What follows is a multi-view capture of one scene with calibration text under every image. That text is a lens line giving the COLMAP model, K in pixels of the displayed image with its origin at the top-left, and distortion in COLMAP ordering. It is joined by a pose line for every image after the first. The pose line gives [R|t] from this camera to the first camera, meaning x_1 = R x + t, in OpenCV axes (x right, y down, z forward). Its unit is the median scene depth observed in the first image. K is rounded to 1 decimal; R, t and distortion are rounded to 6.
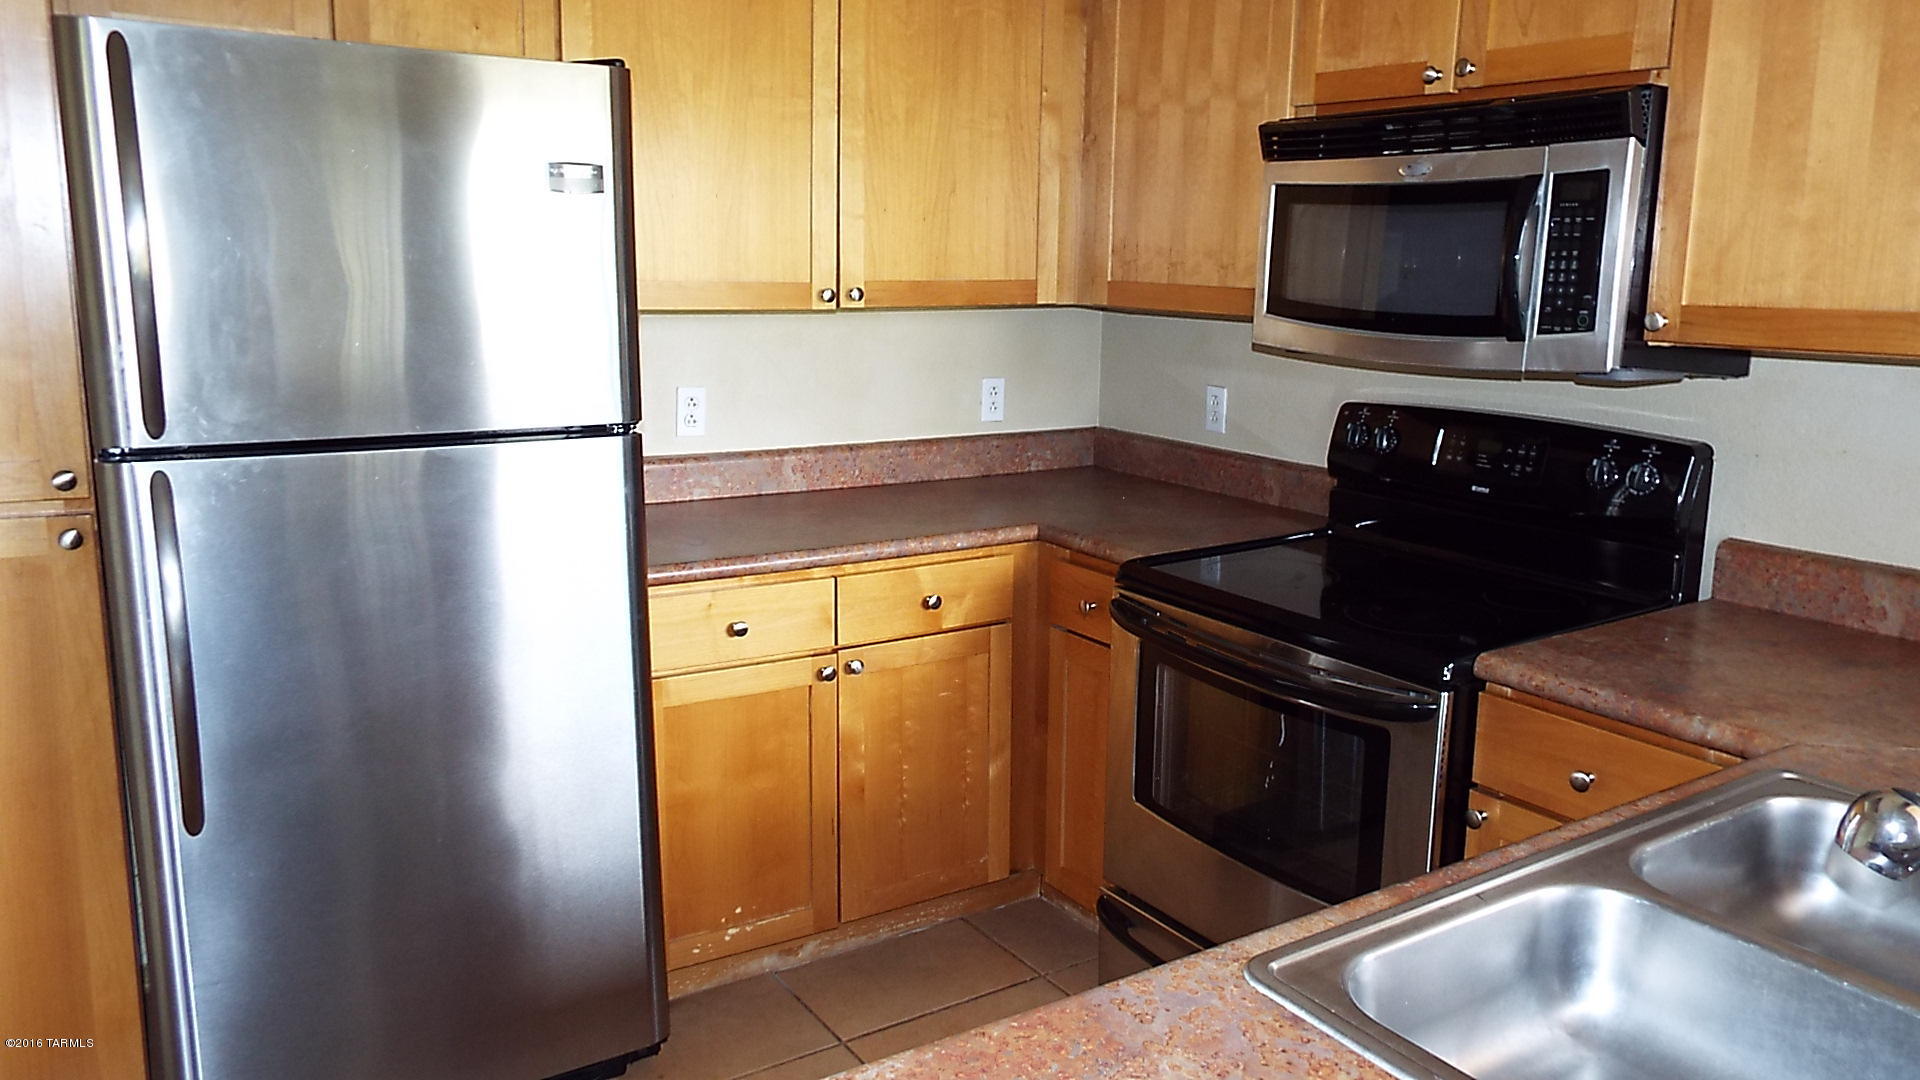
lens RADIAL K [[1383.5, 0, 960.0], [0, 1383.5, 540.0], [0, 0, 1]] dist [-0.002360, 0.001591]
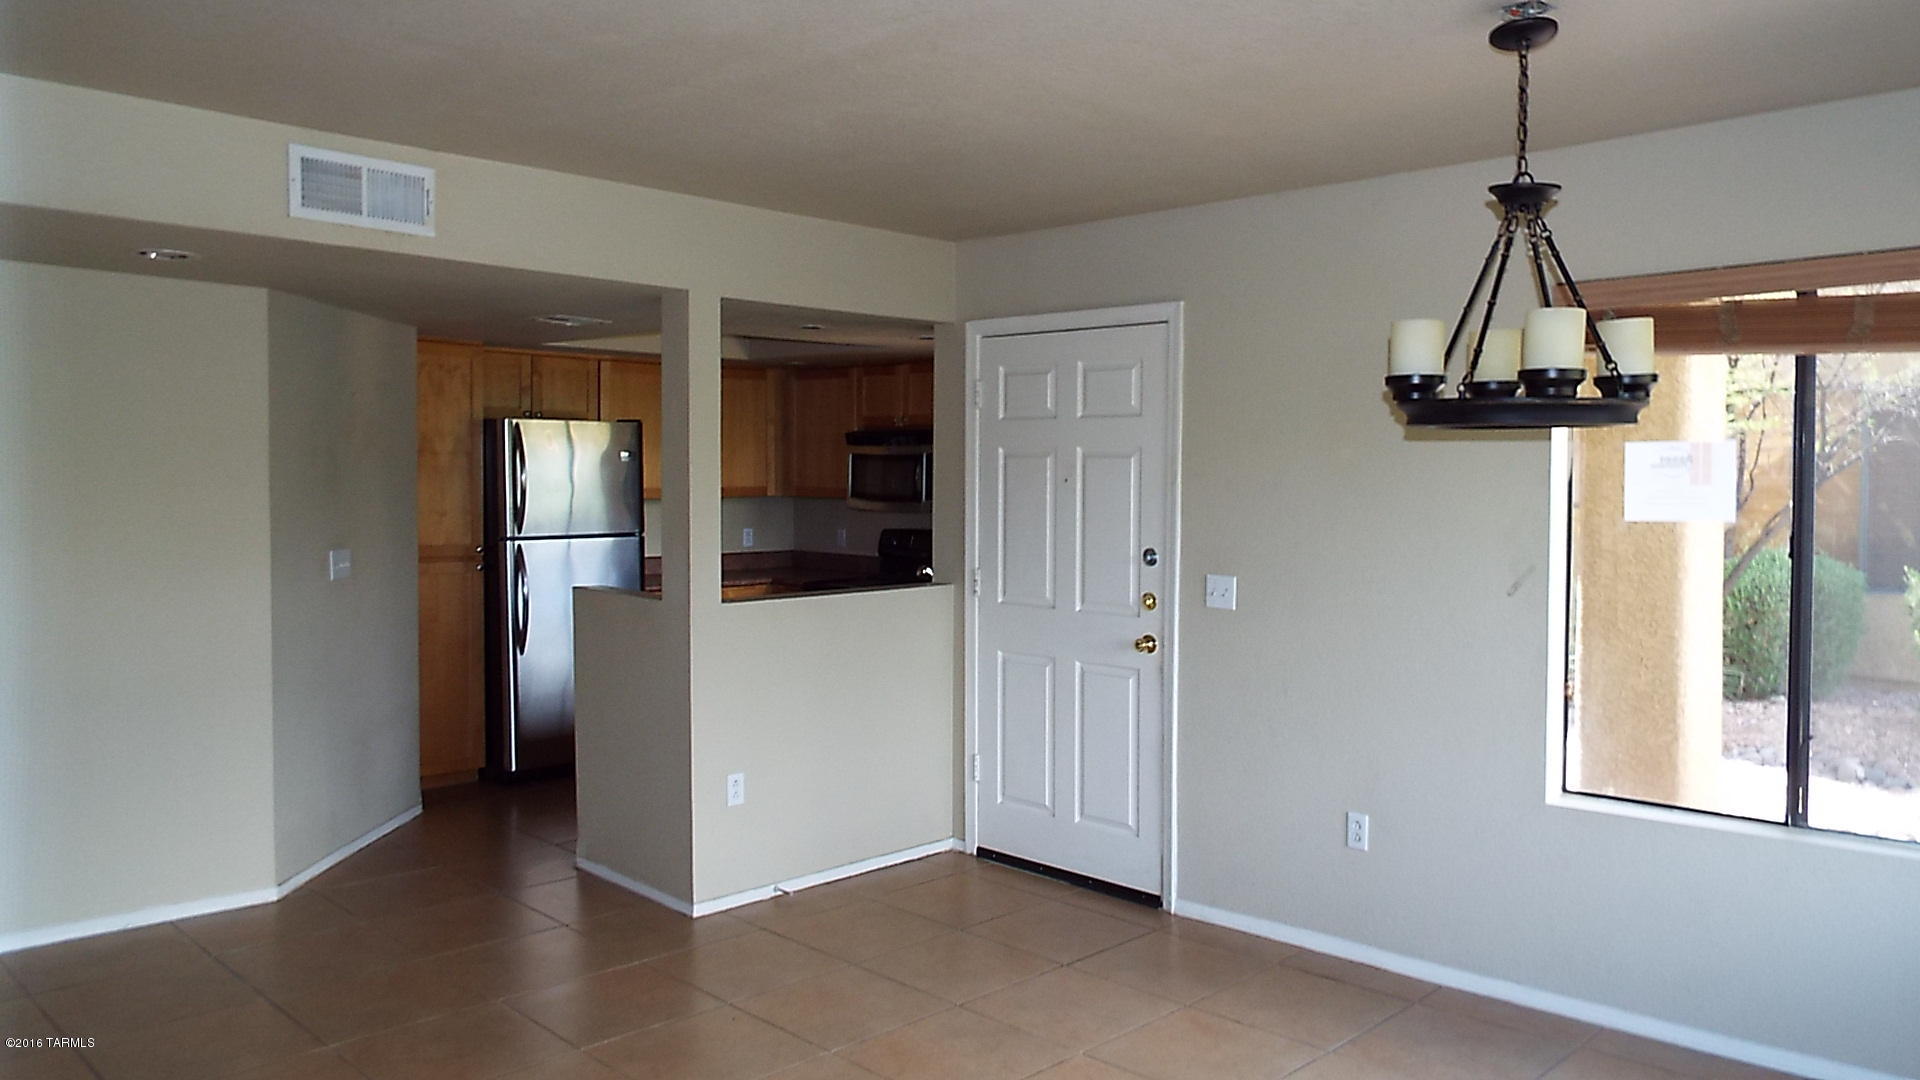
lens RADIAL K [[1383.5, 0, 960.0], [0, 1383.5, 540.0], [0, 0, 1]] dist [-0.002360, 0.001591]
pose [[0.975808, -0.019202, 0.217785, -0.175558], [0.051927, 0.987987, -0.145553, 0.339616], [-0.212374, 0.153340, 0.965082, -1.730324]]
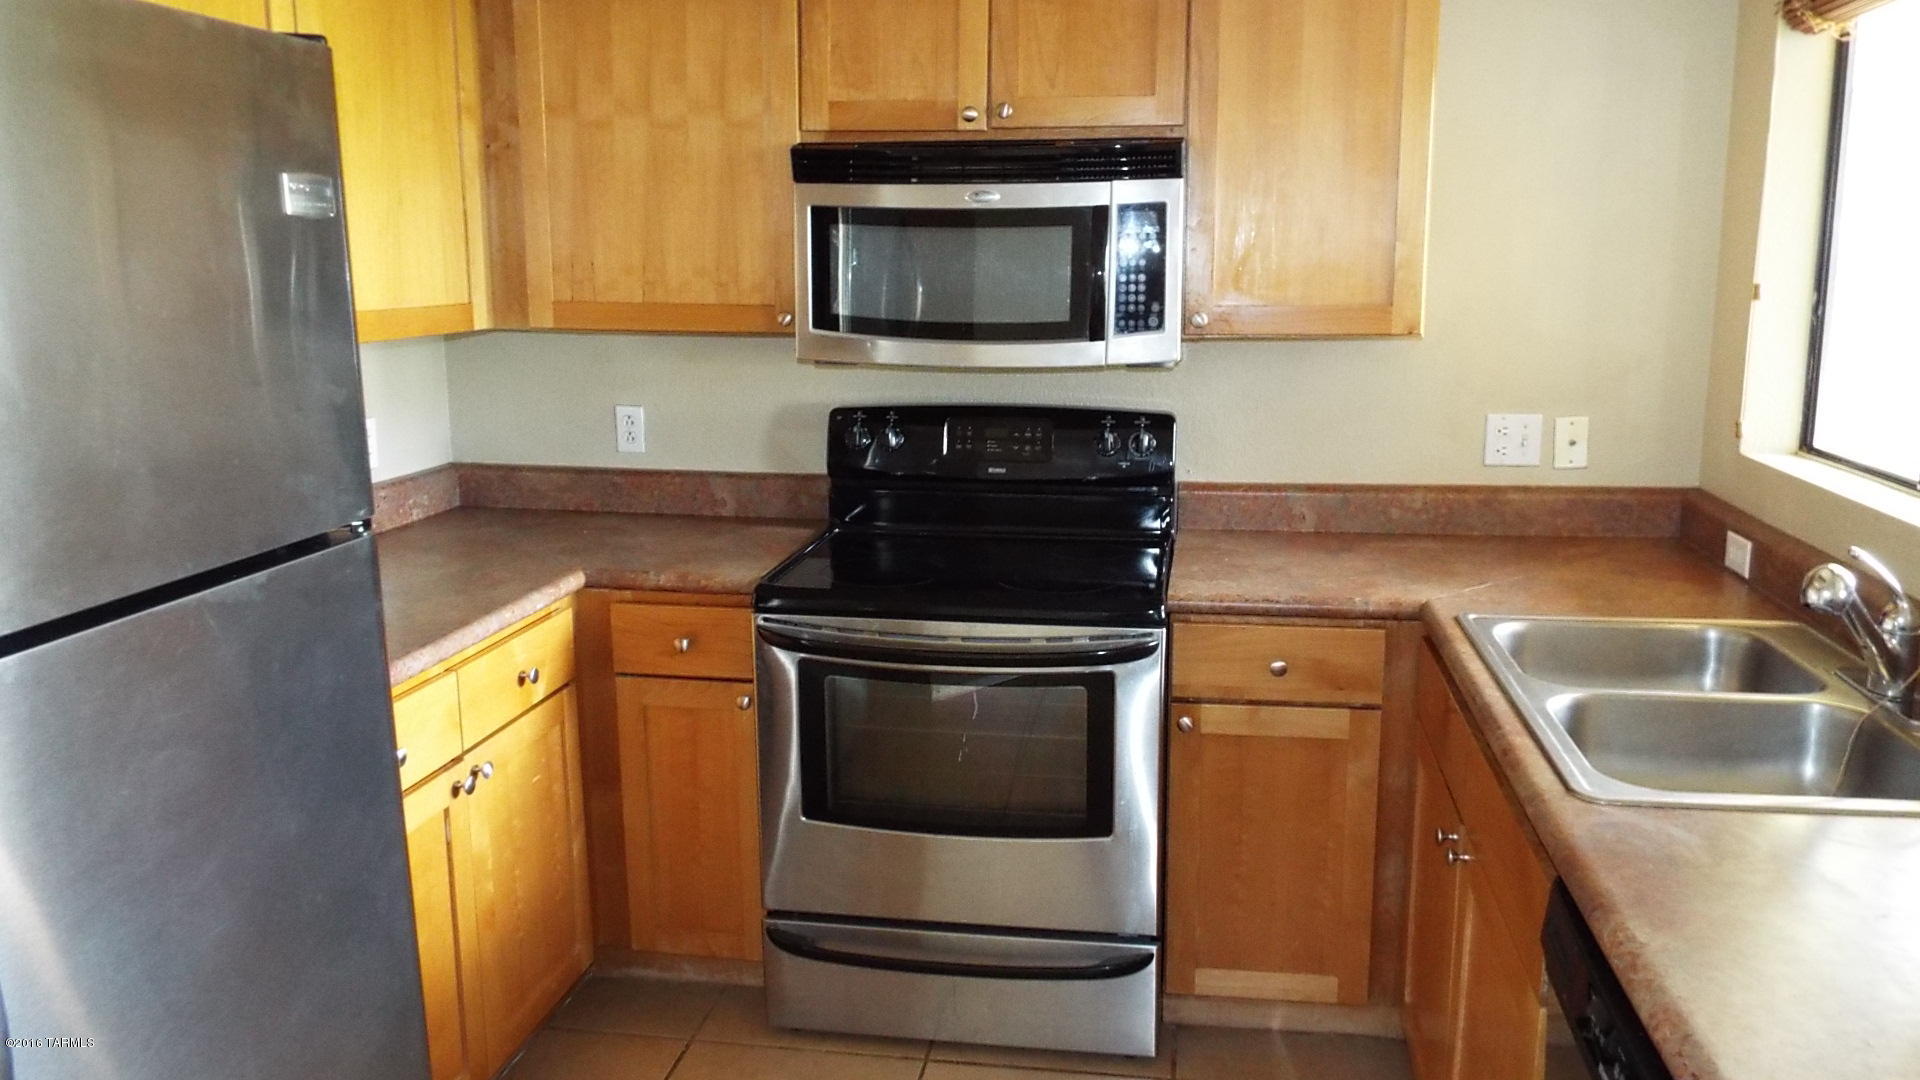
lens RADIAL K [[1372.5, 0, 963.8], [0, 1372.5, 516.8], [0, 0, 1]] dist [0.049112, 0.000030]
pose [[0.691426, -0.141372, 0.708480, -0.435754], [0.156299, 0.986713, 0.044354, -0.049648], [-0.705337, 0.080067, 0.704336, 0.191310]]
